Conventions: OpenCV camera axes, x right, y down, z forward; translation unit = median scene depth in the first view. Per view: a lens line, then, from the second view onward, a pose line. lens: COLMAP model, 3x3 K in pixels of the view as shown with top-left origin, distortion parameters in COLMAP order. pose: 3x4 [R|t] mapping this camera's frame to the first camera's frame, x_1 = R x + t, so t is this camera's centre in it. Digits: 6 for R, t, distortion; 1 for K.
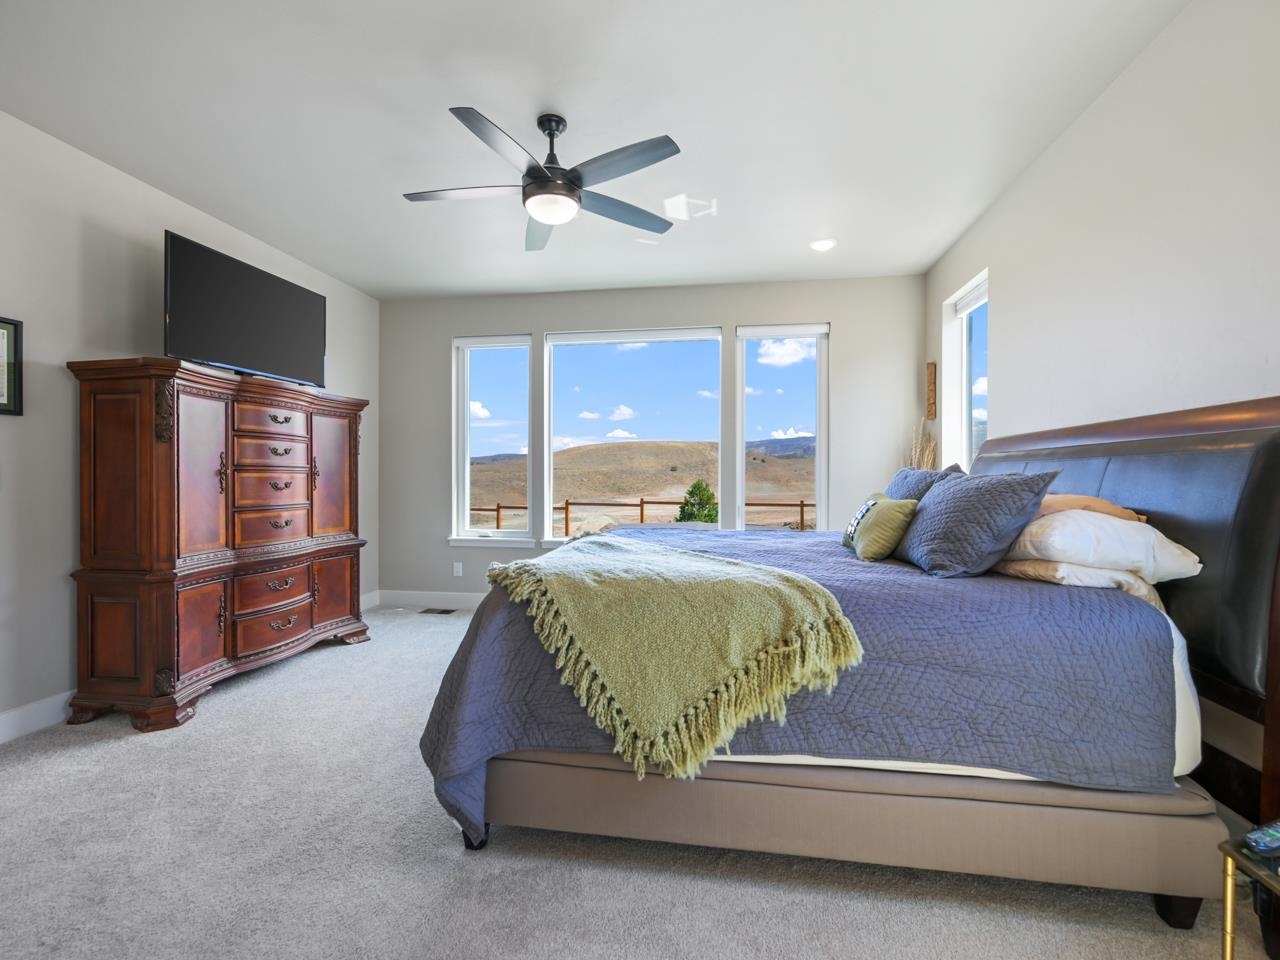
lens RADIAL K [[580.2, 0, 641.5], [0, 580.2, 477.9], [0, 0, 1]] dist [0.000419, 0.000057]
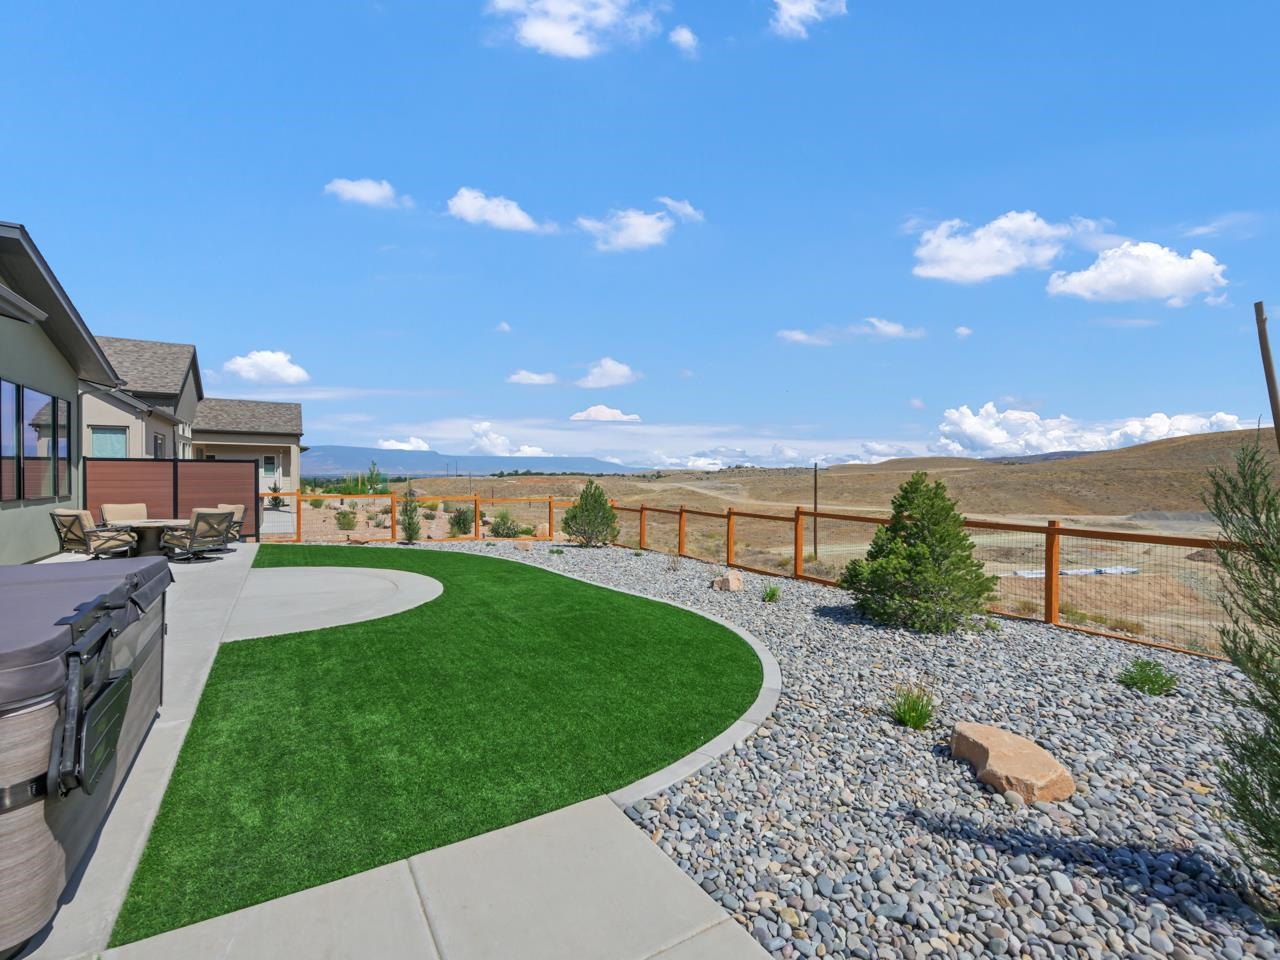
lens RADIAL K [[580.2, 0, 637.8], [0, 580.2, 480.9], [0, 0, 1]] dist [0.000419, 0.000057]
pose [[0.952684, -0.009451, 0.303817, -0.165378], [0.010281, 0.999947, -0.001133, -0.015308], [-0.303790, 0.004202, 0.952730, 0.500027]]
